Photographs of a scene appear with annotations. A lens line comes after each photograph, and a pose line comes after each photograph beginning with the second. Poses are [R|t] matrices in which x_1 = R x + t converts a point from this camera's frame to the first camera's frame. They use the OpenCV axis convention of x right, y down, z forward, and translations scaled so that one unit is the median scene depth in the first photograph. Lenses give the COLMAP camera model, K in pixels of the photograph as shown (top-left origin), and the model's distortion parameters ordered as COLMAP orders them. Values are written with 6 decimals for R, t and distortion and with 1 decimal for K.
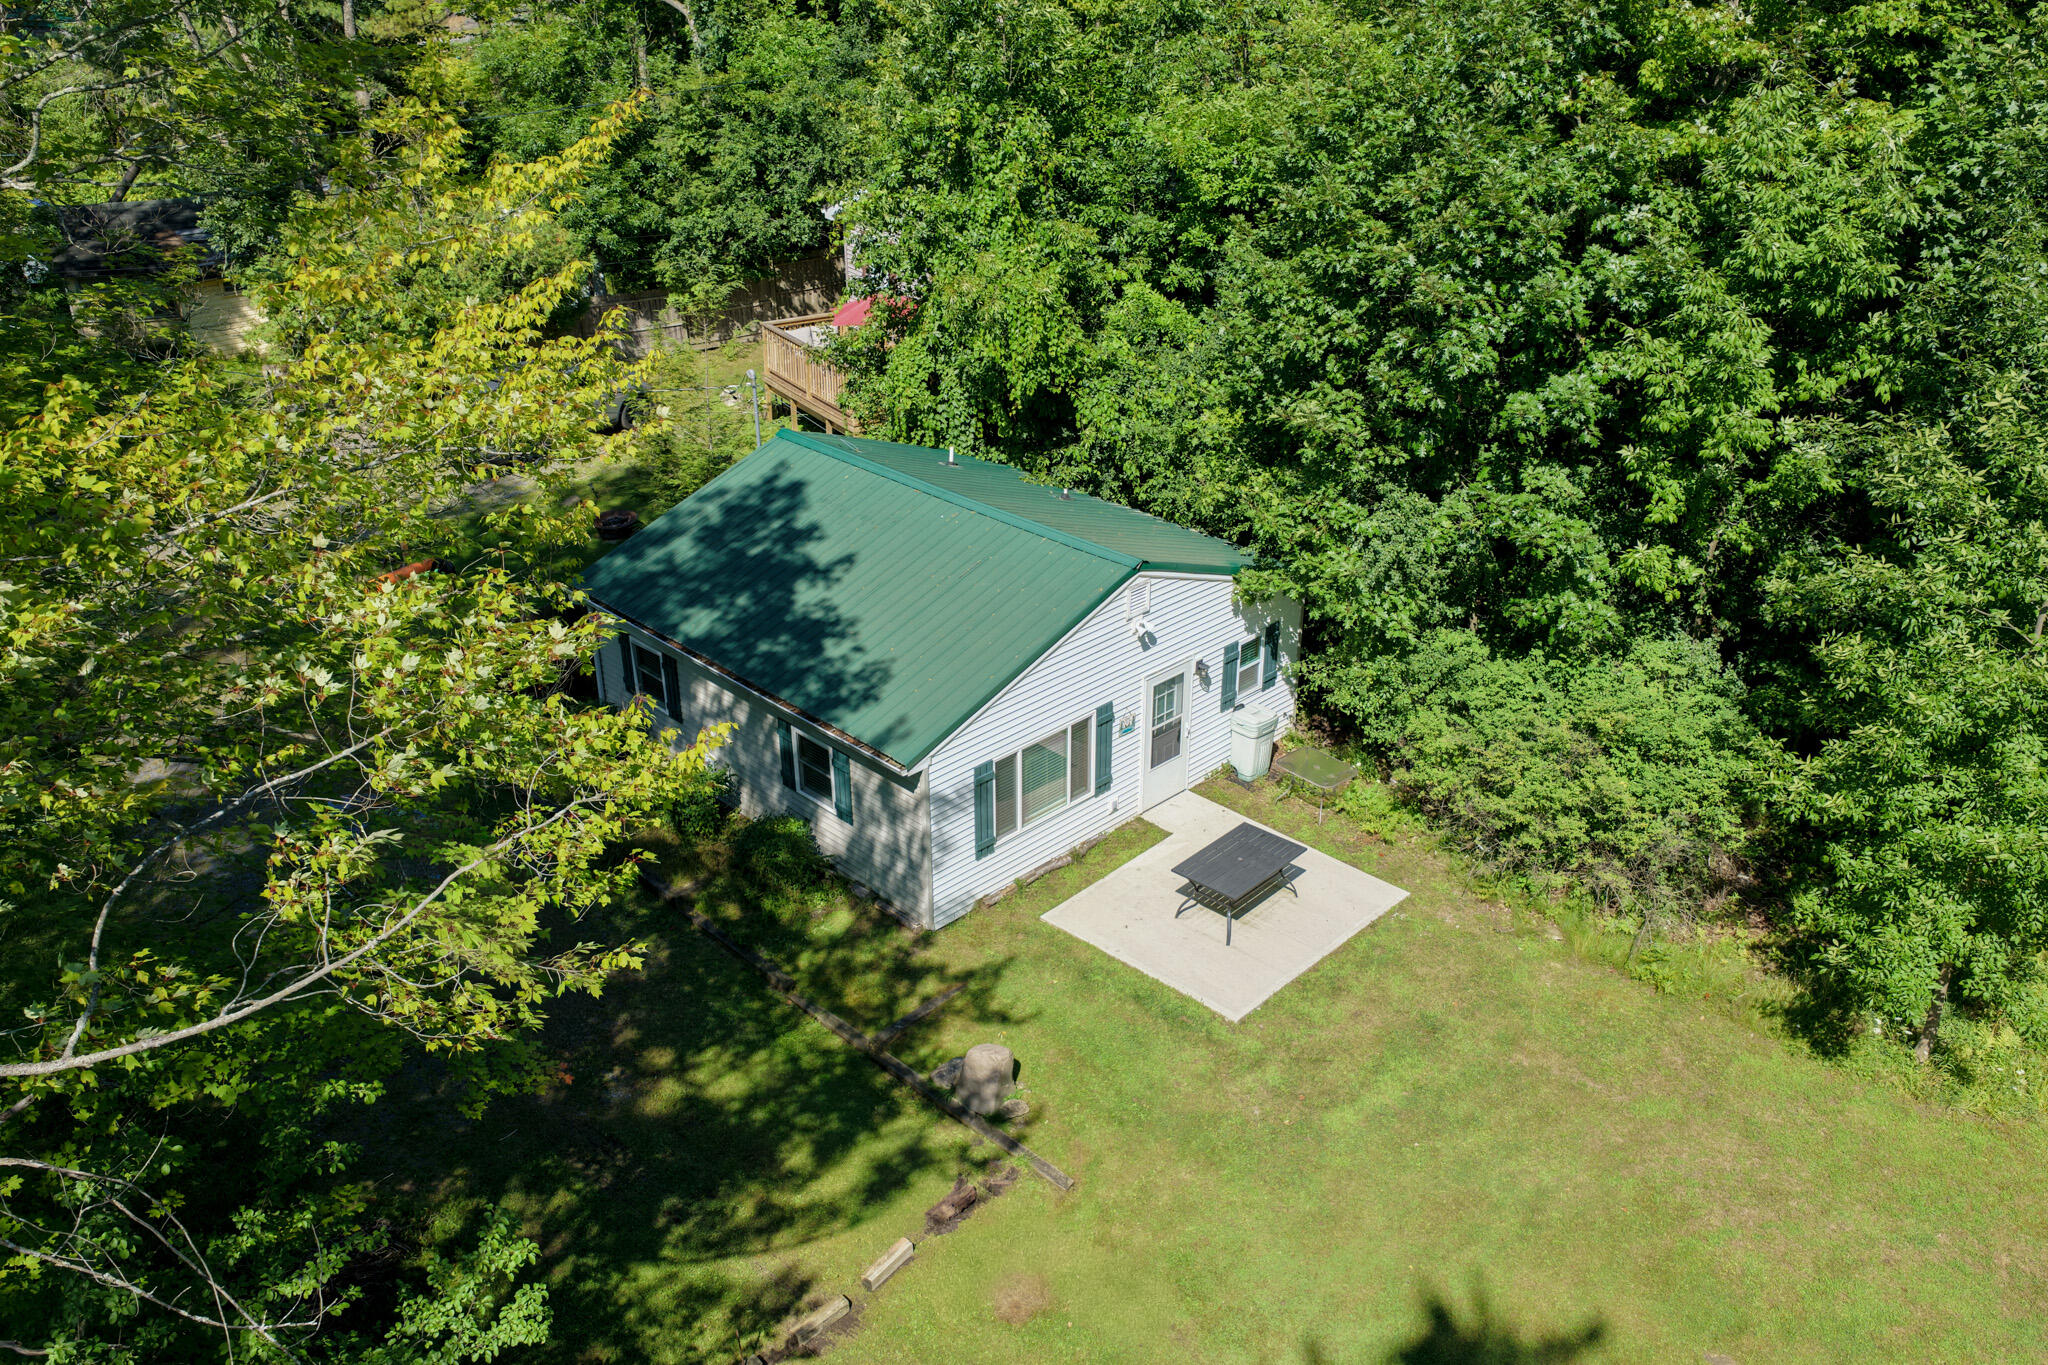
lens RADIAL K [[1732.4, 0, 1024.0], [0, 1732.4, 682.5], [0, 0, 1]] dist [-0.032666, -0.002155]
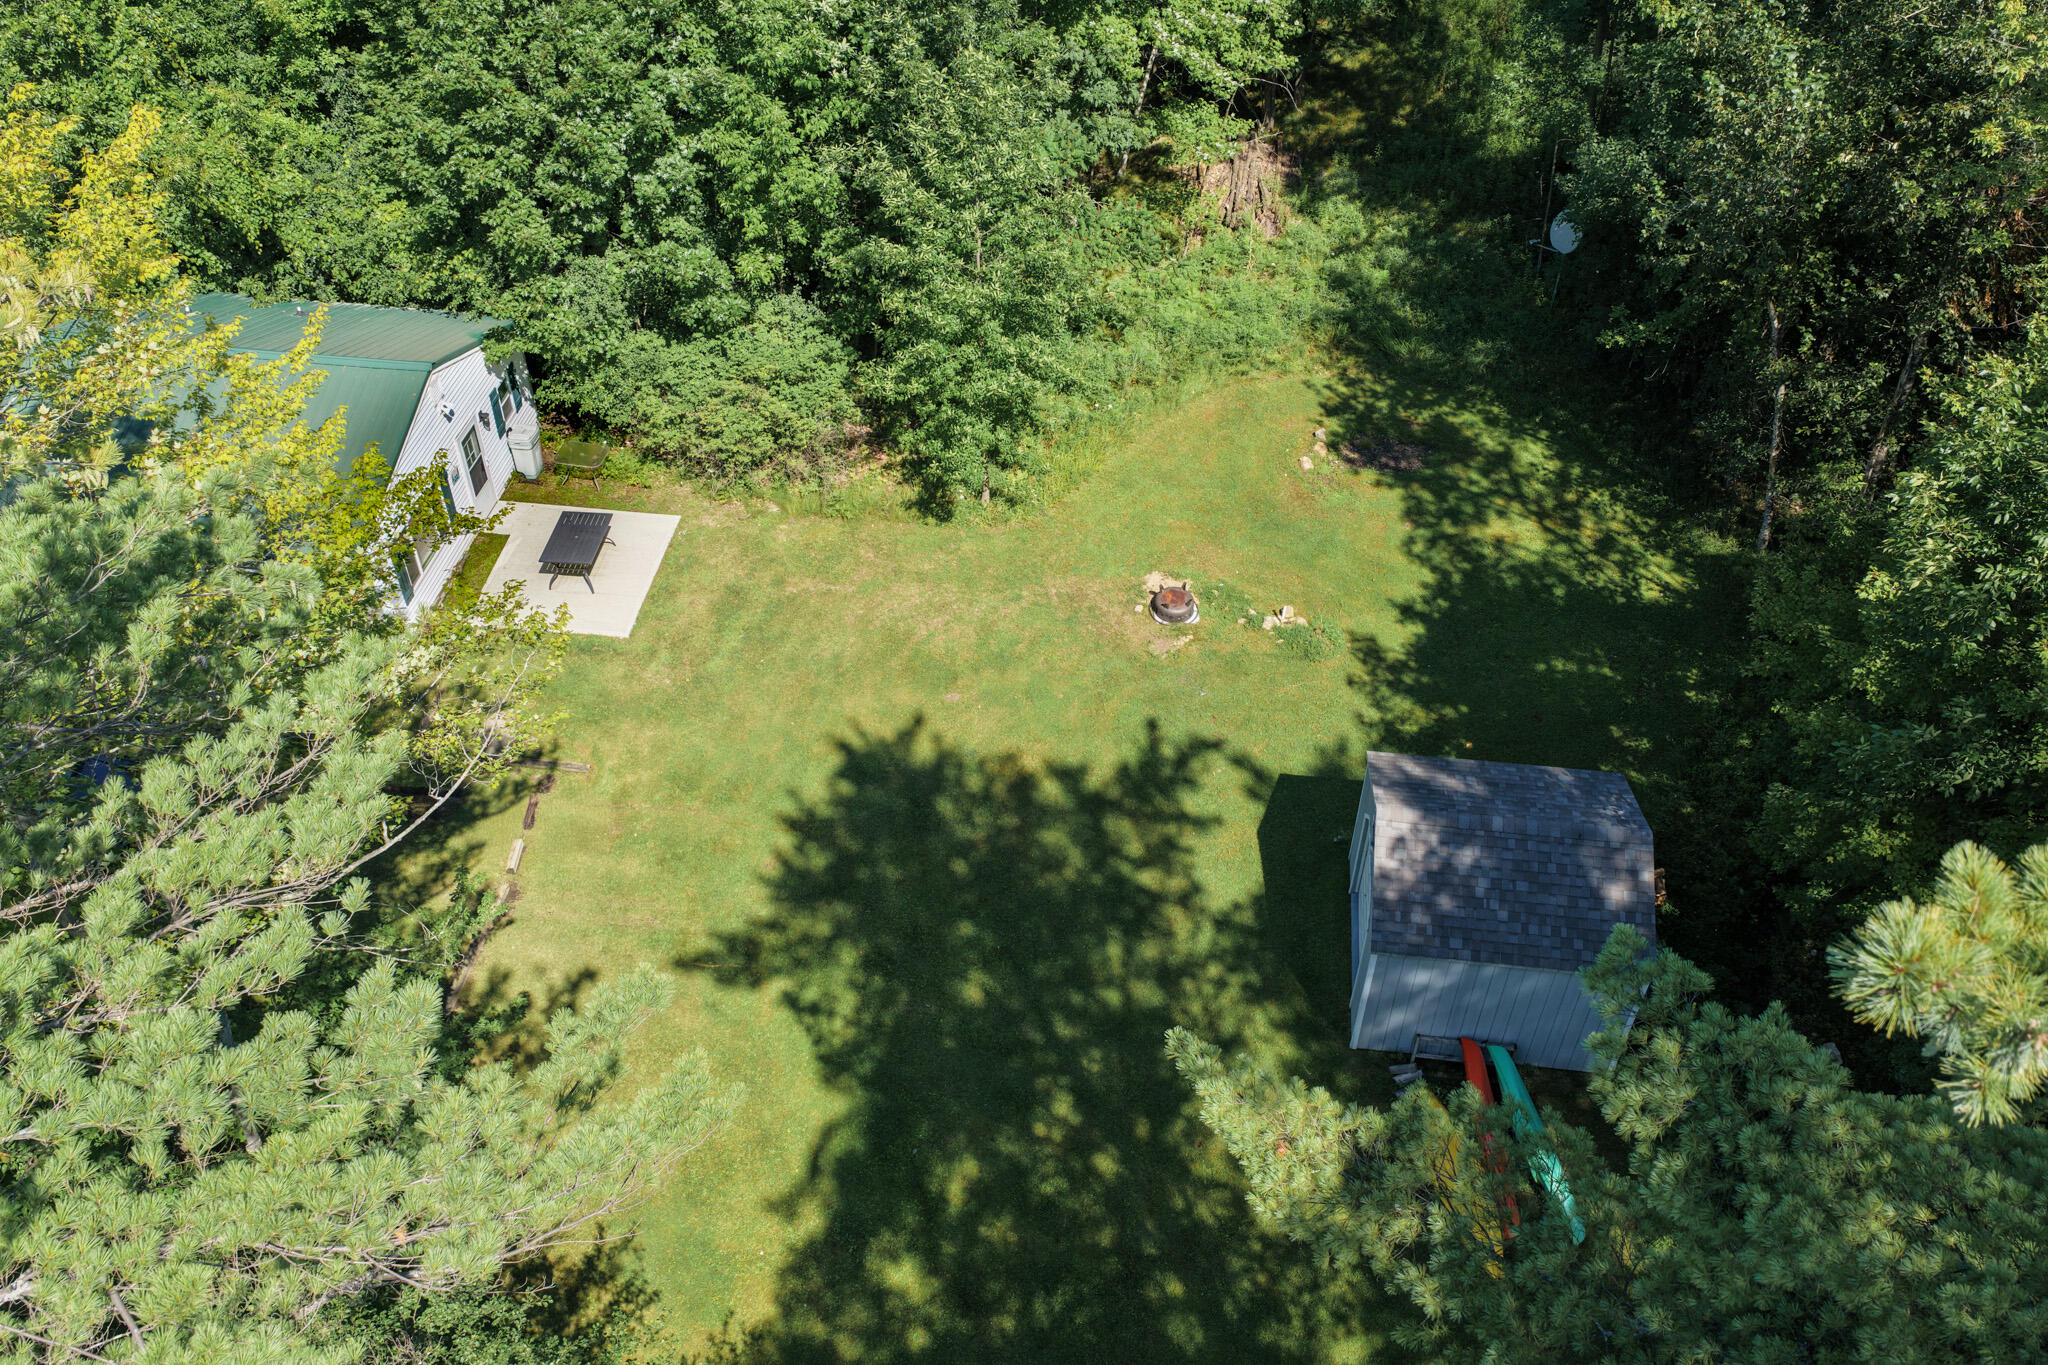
lens RADIAL K [[1702.1, 0, 1024.0], [0, 1702.1, 682.5], [0, 0, 1]] dist [-0.026281, 0.054867]
pose [[0.795226, -0.405111, 0.451110, -0.280137], [0.267622, 0.902148, 0.338388, -0.177118], [-0.544053, -0.148368, 0.825829, -0.441362]]
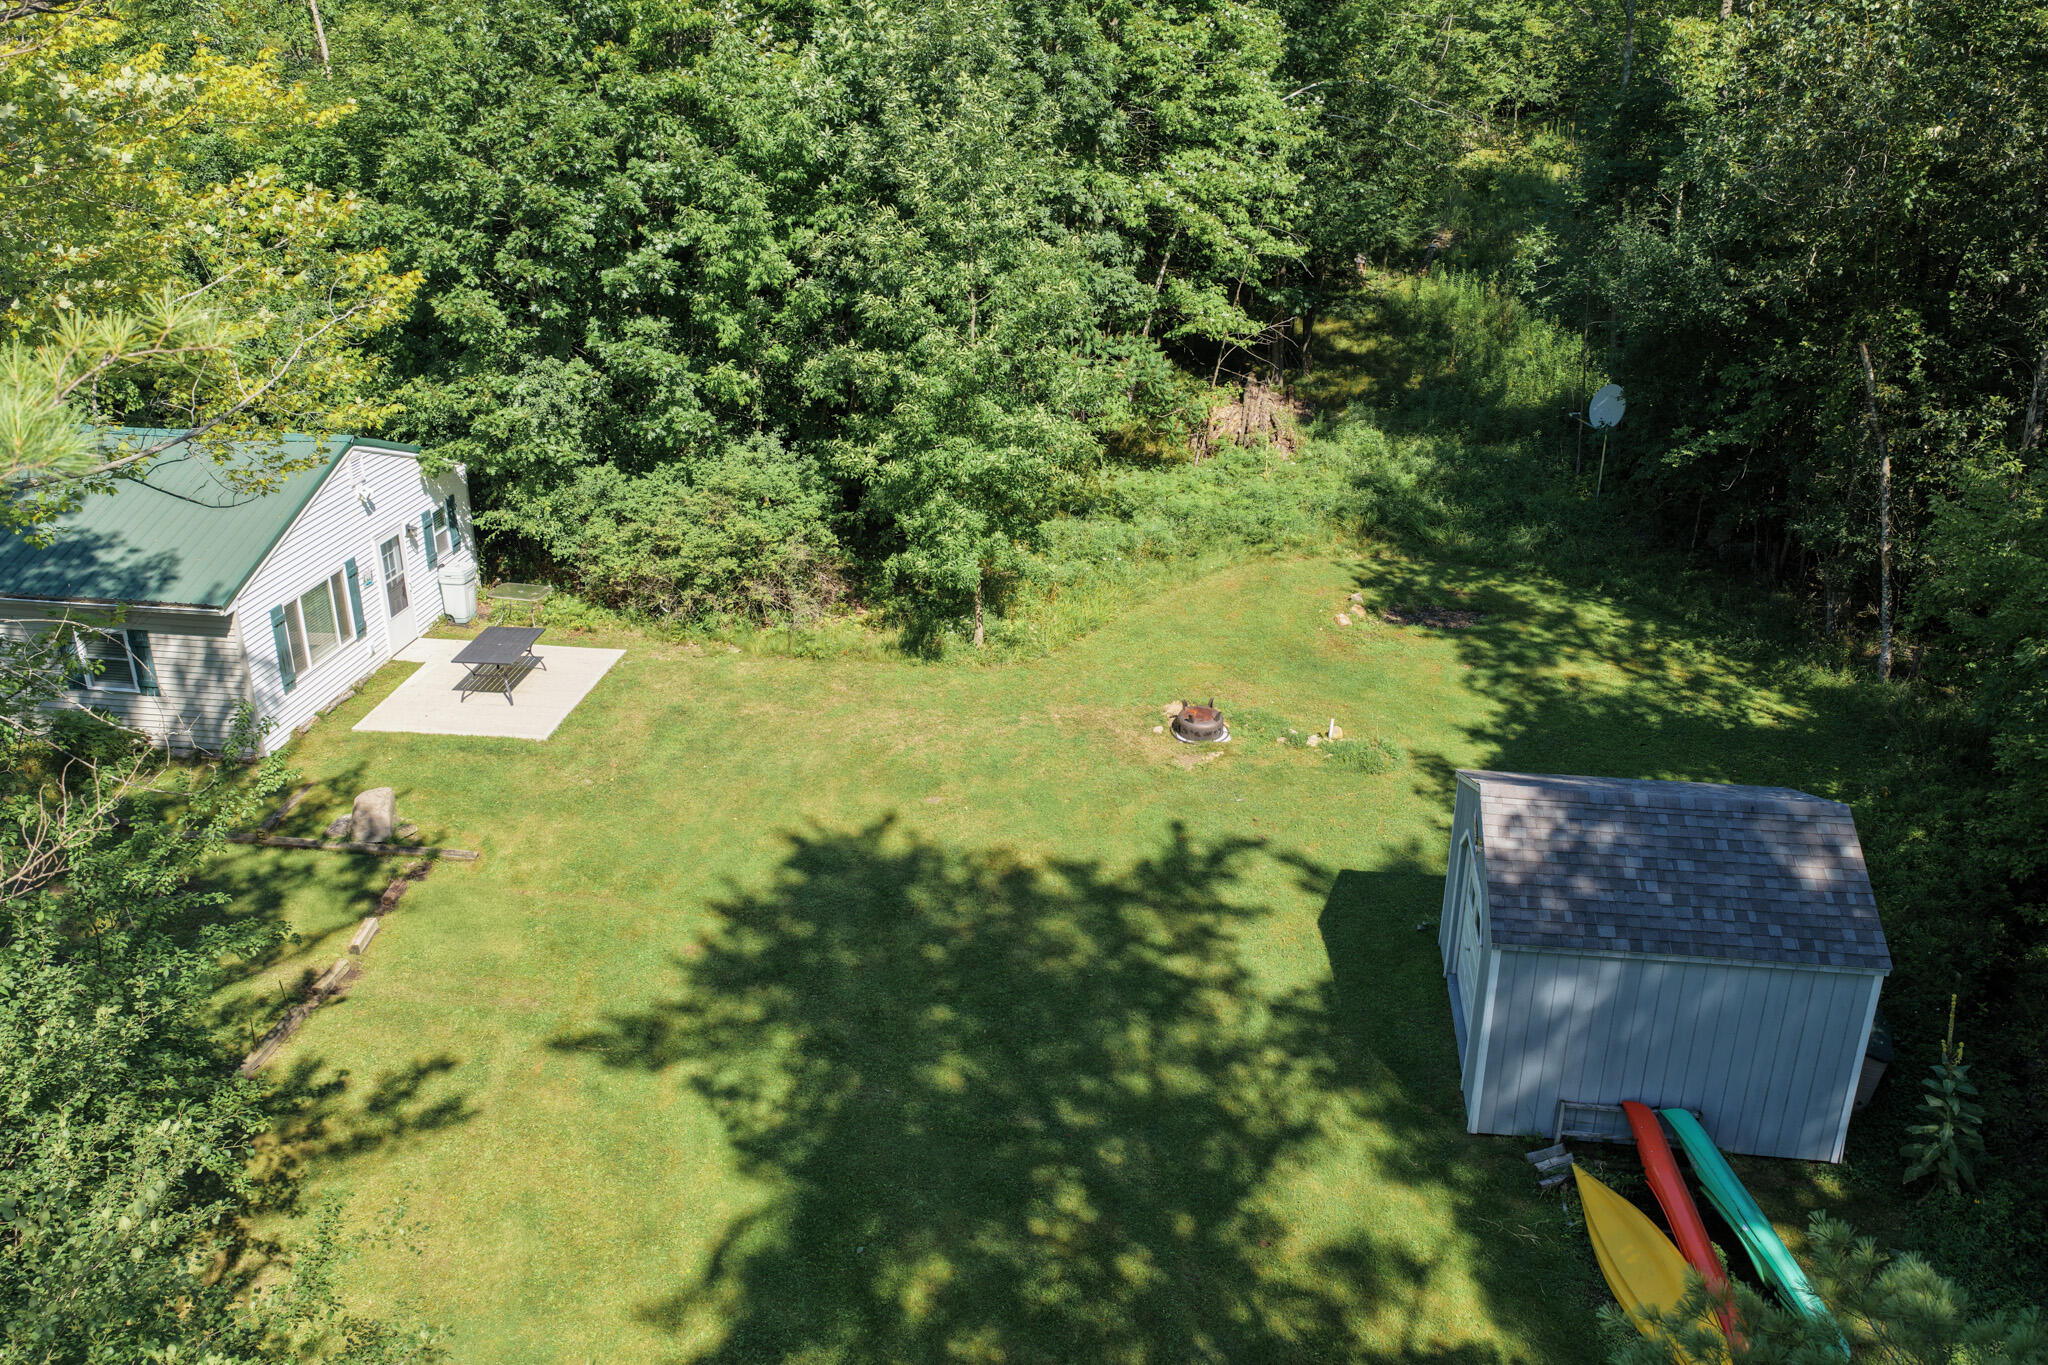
lens RADIAL K [[1702.1, 0, 1024.0], [0, 1702.1, 682.5], [0, 0, 1]] dist [-0.026281, 0.054867]
pose [[0.797045, -0.225608, 0.560197, -0.275665], [0.262680, 0.964769, 0.014801, 0.211853], [-0.543801, 0.135356, 0.828227, -0.249372]]
